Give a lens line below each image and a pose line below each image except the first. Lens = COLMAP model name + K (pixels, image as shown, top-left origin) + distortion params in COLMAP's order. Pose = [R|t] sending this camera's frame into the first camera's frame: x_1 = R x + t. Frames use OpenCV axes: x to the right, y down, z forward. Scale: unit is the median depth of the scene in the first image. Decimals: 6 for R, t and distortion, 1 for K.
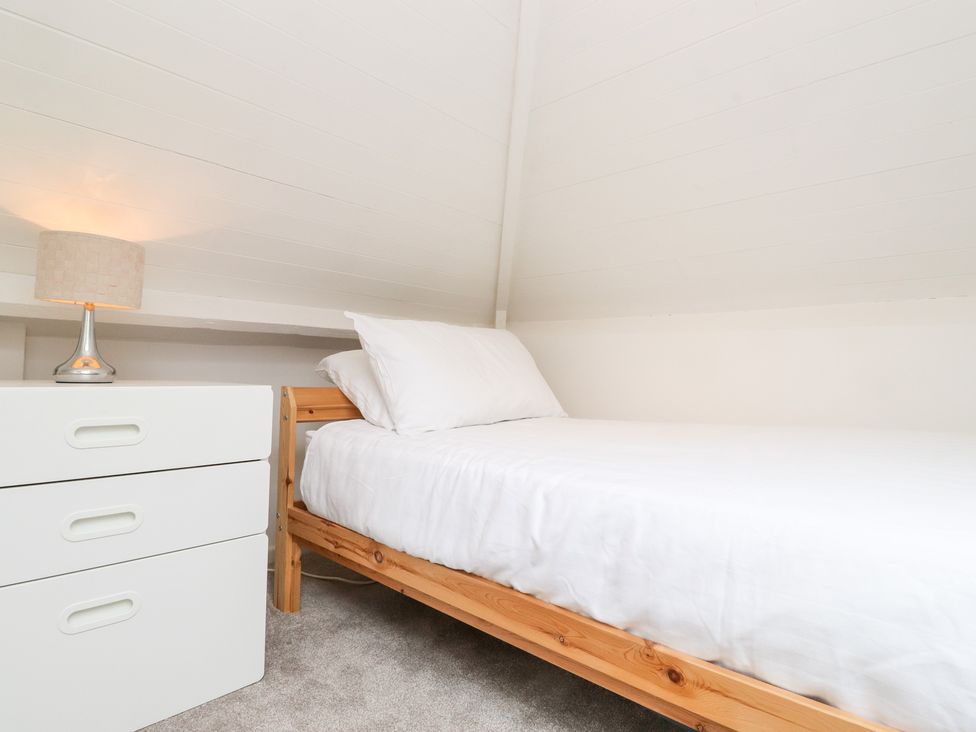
lens RADIAL K [[521.1, 0, 492.9], [0, 521.1, 352.7], [0, 0, 1]] dist [0.002739, -0.015110]
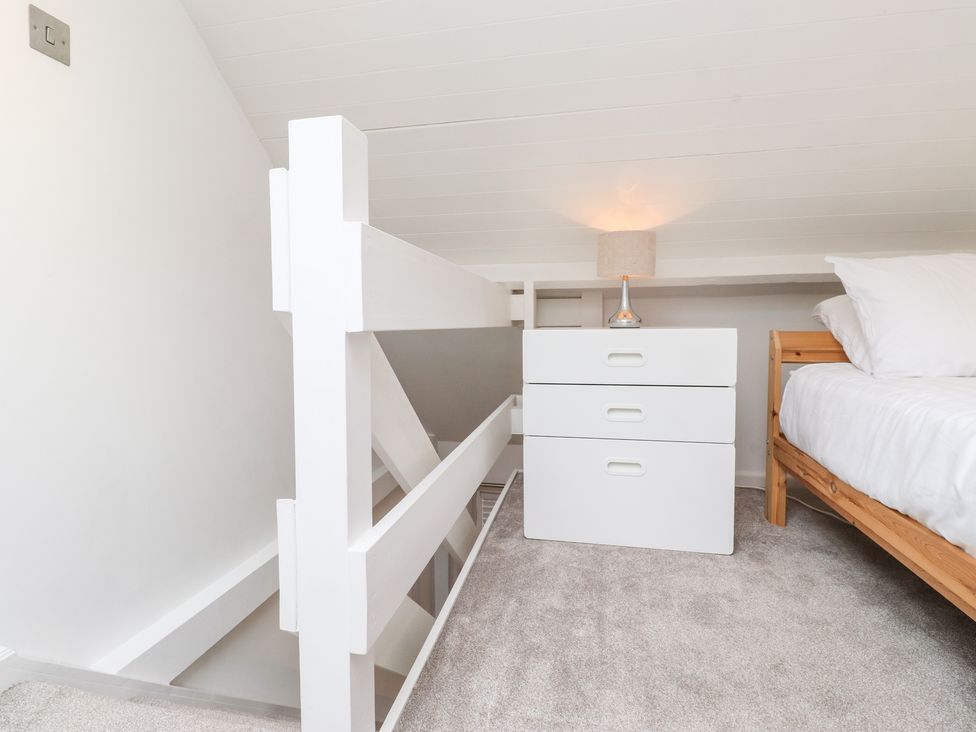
lens RADIAL K [[521.1, 0, 492.9], [0, 521.1, 352.7], [0, 0, 1]] dist [0.002739, -0.015110]
pose [[0.514238, 0.029474, -0.857141, 0.320228], [0.051238, 0.996568, 0.065009, 0.010137], [0.856115, -0.077348, 0.510963, -0.122507]]
